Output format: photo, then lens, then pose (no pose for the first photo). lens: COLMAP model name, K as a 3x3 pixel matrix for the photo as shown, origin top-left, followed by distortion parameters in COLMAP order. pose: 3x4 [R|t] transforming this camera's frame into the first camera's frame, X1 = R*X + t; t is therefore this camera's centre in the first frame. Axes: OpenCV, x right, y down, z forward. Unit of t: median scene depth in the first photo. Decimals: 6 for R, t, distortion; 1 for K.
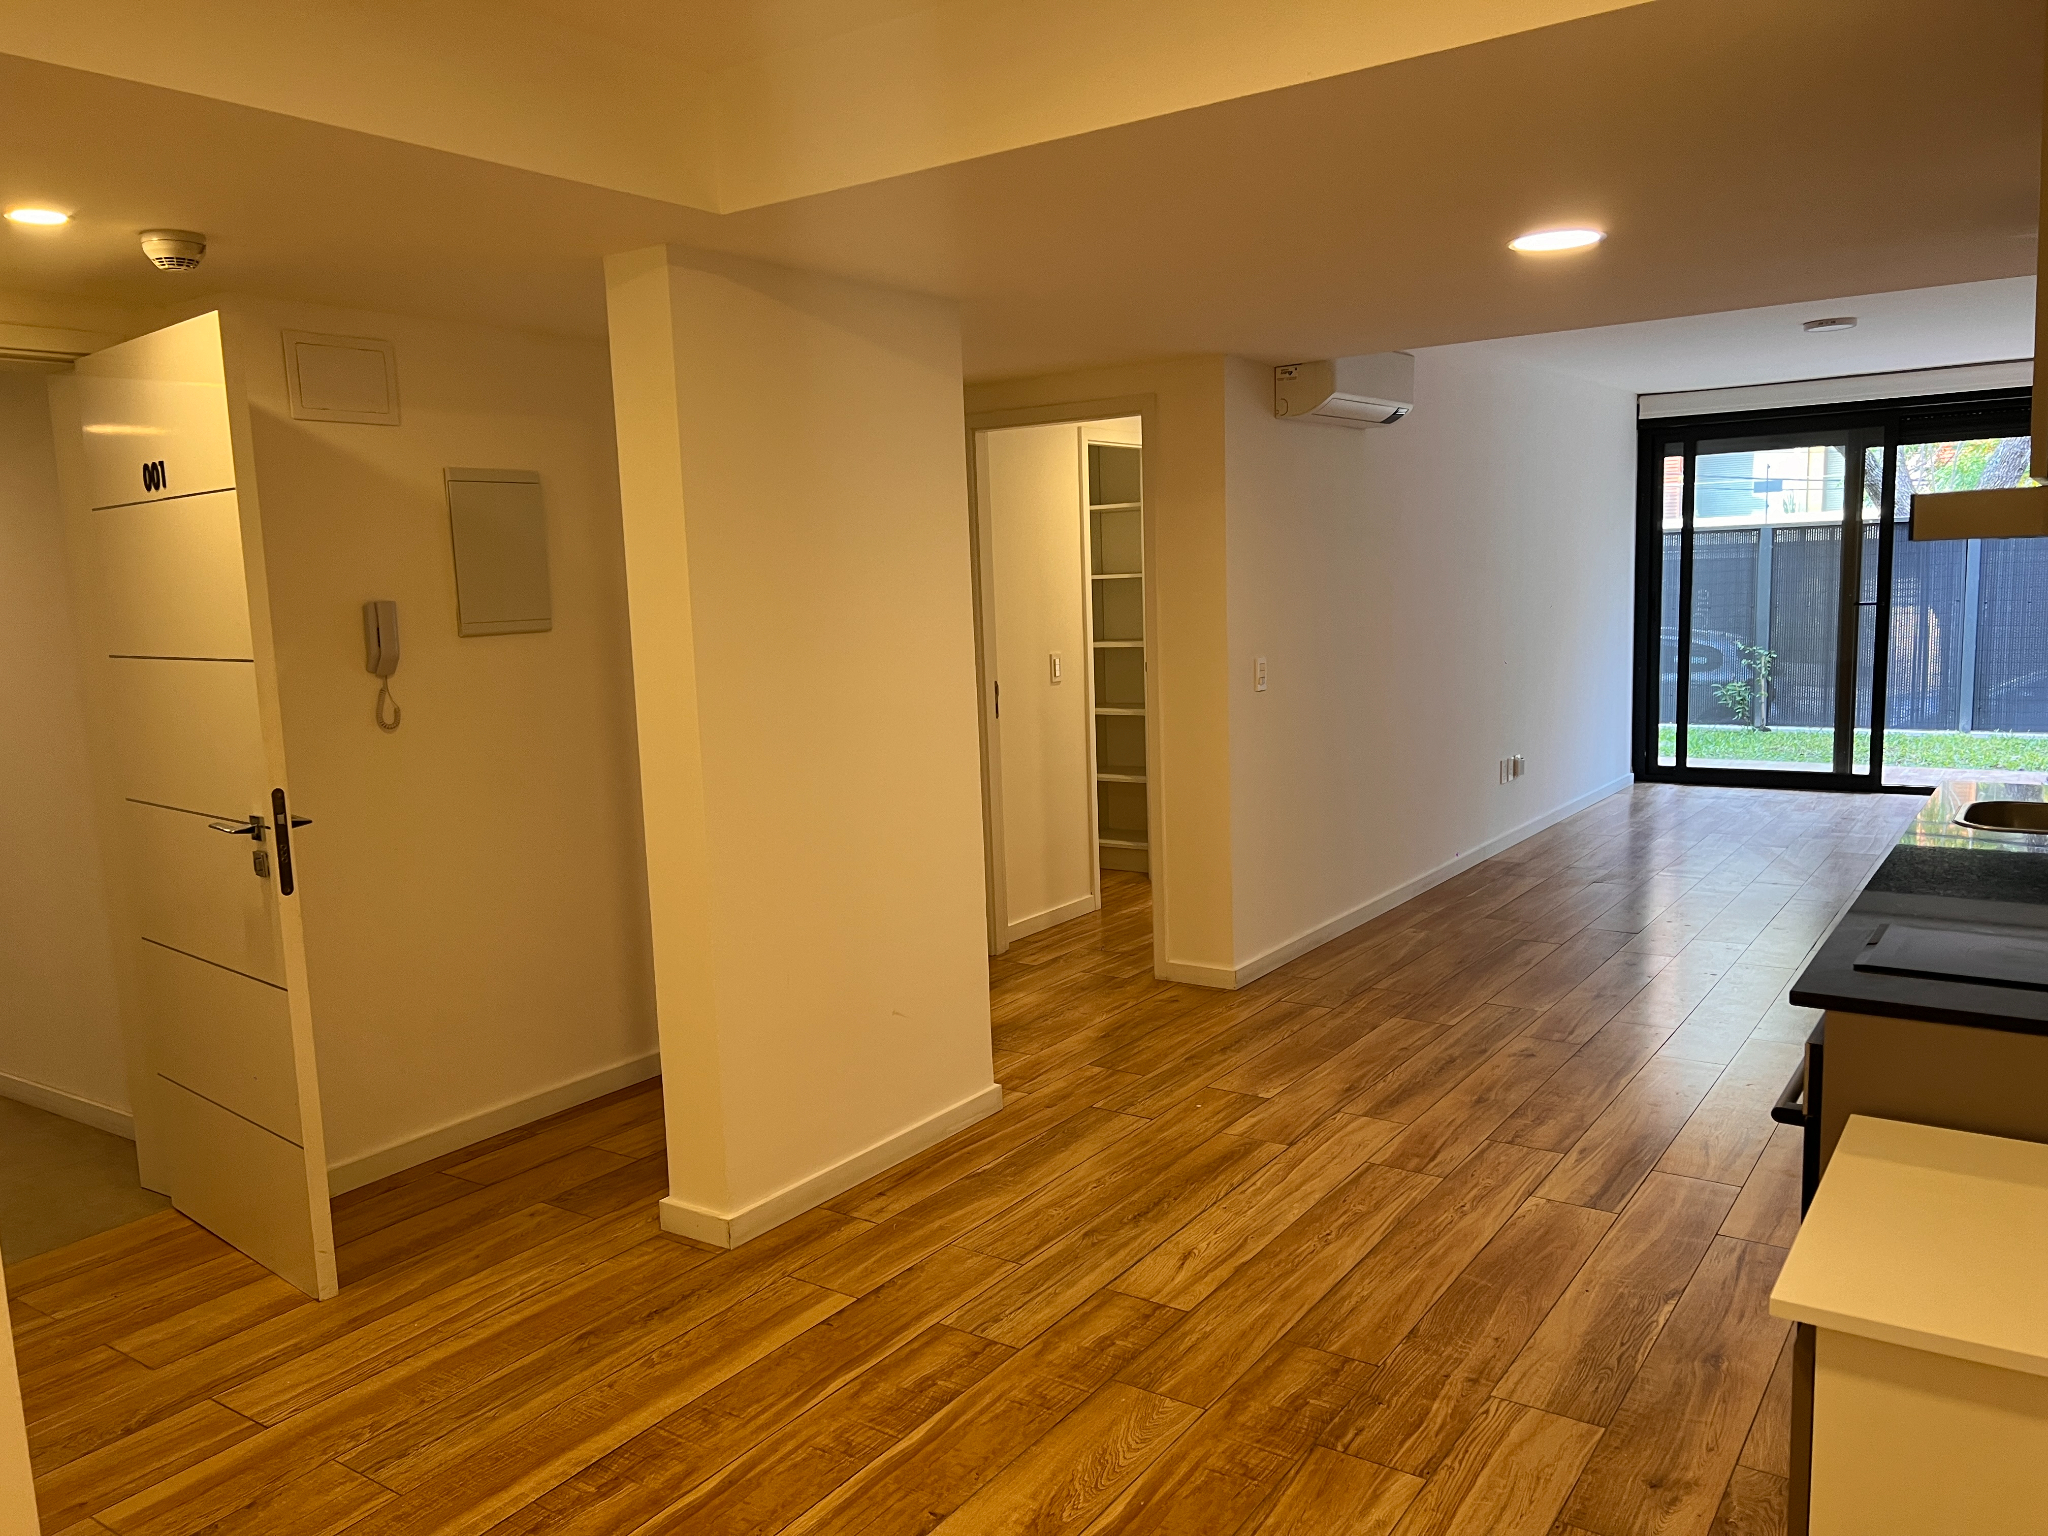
lens RADIAL K [[1547.9, 0, 1024.0], [0, 1547.9, 768.0], [0, 0, 1]] dist [-0.002354, 0.003707]
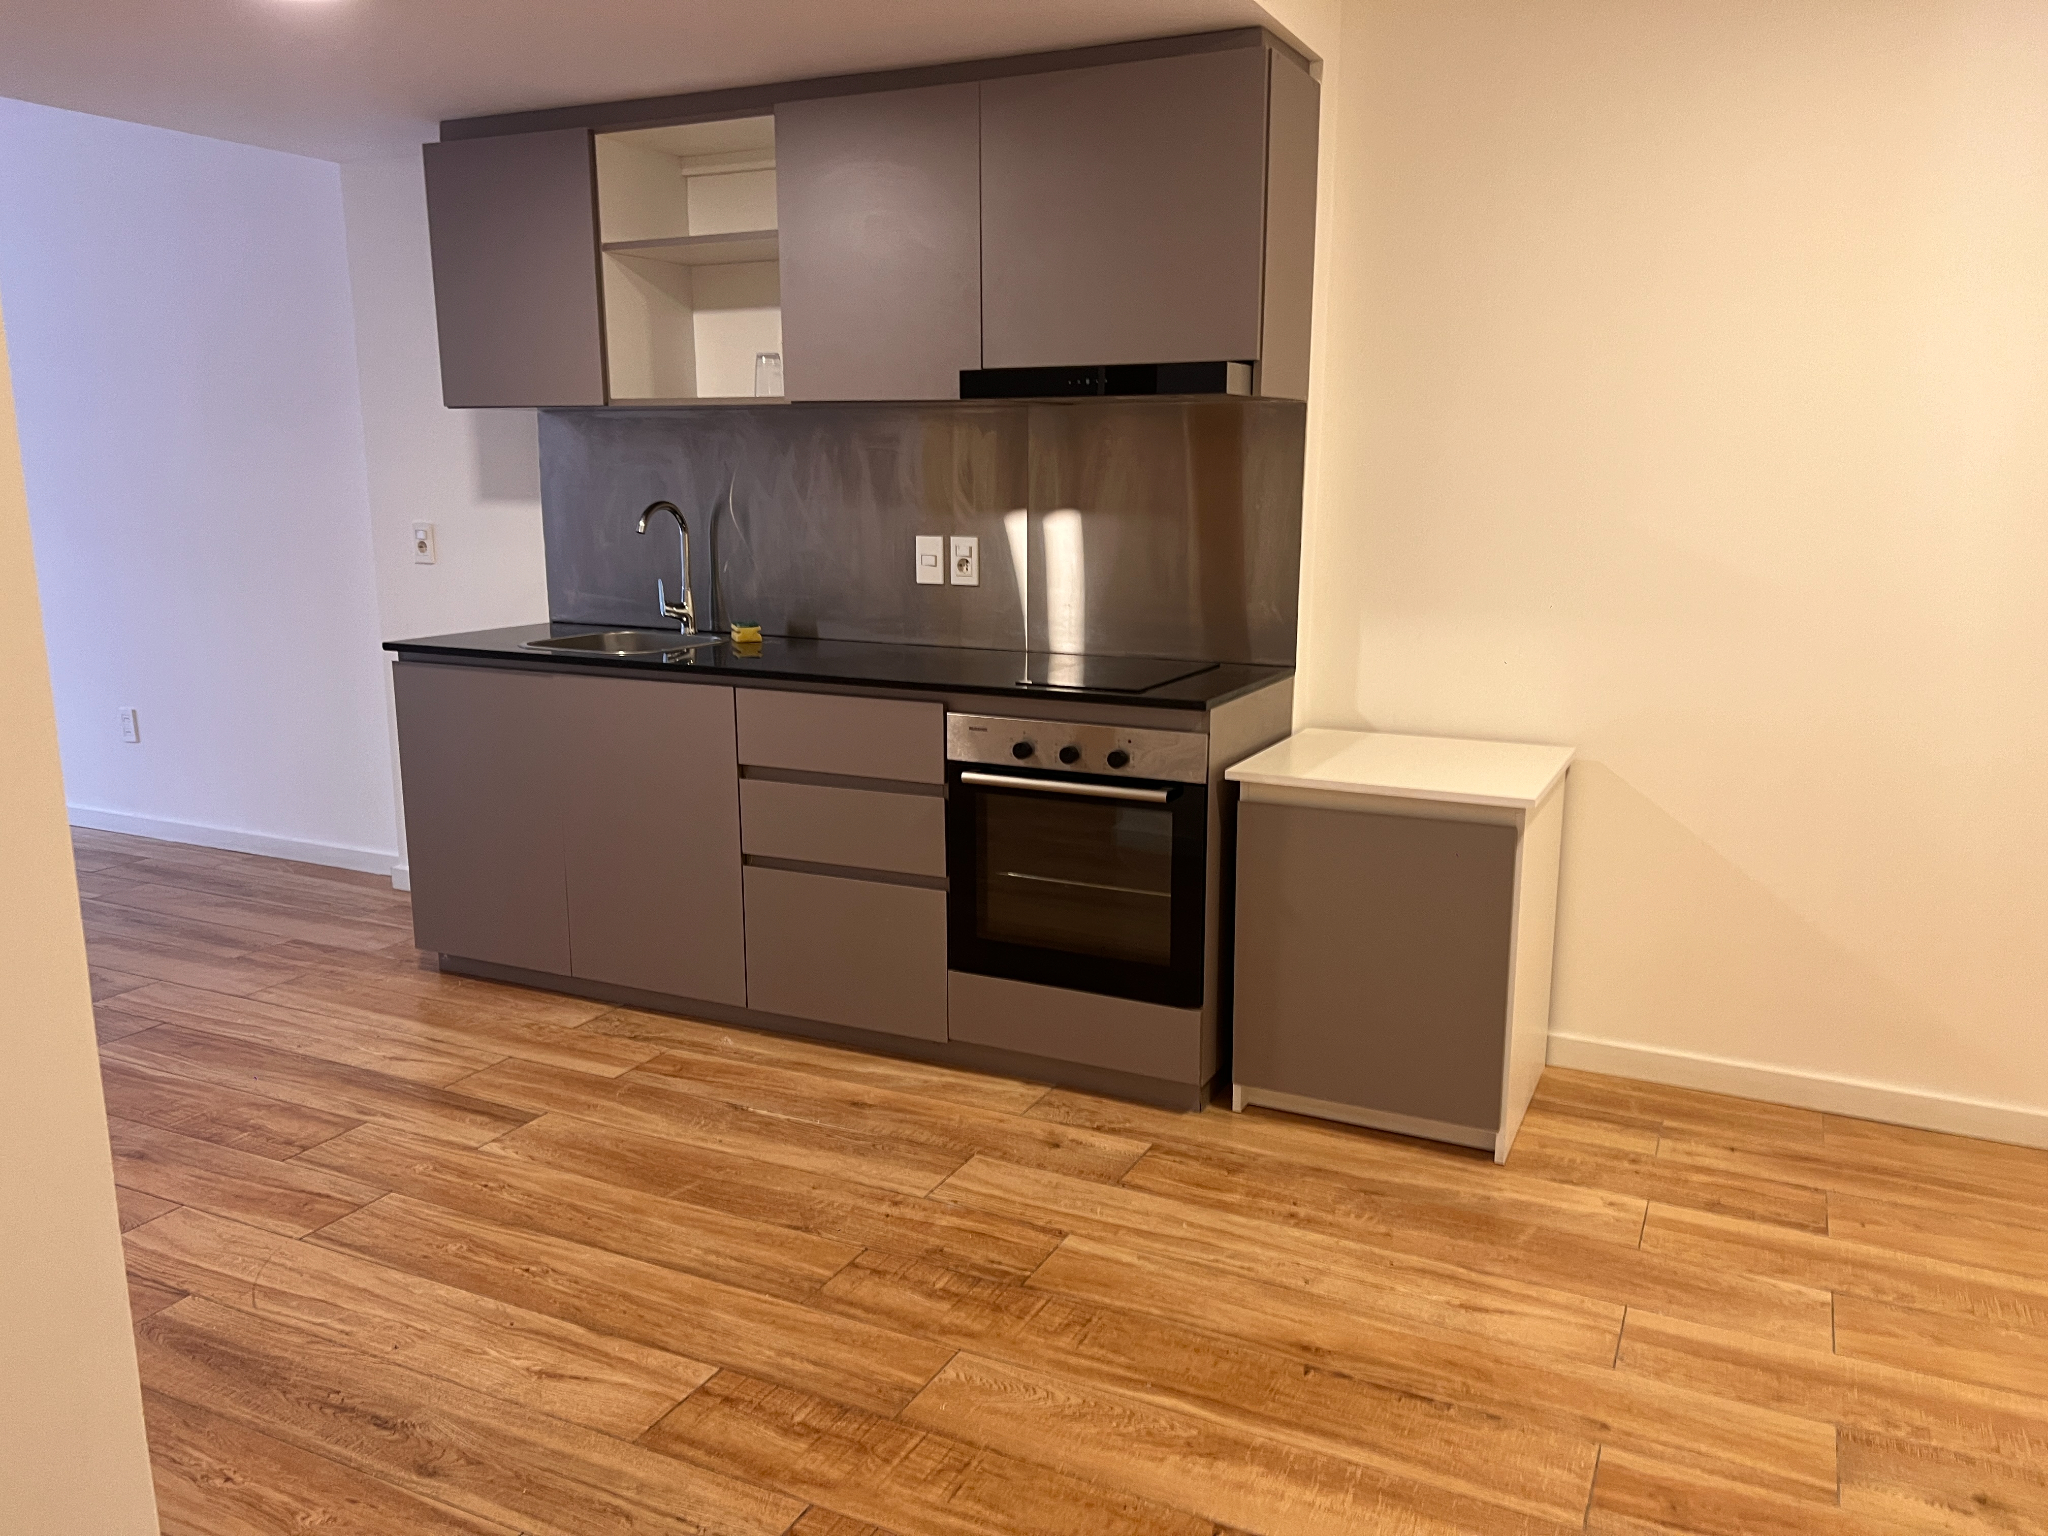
lens RADIAL K [[1547.9, 0, 1024.0], [0, 1547.9, 768.0], [0, 0, 1]] dist [-0.002354, 0.003707]
pose [[-0.149455, -0.166658, 0.974622, -0.601078], [0.128772, 0.974017, 0.186302, -0.059538], [-0.980347, 0.153348, -0.124111, 0.887635]]
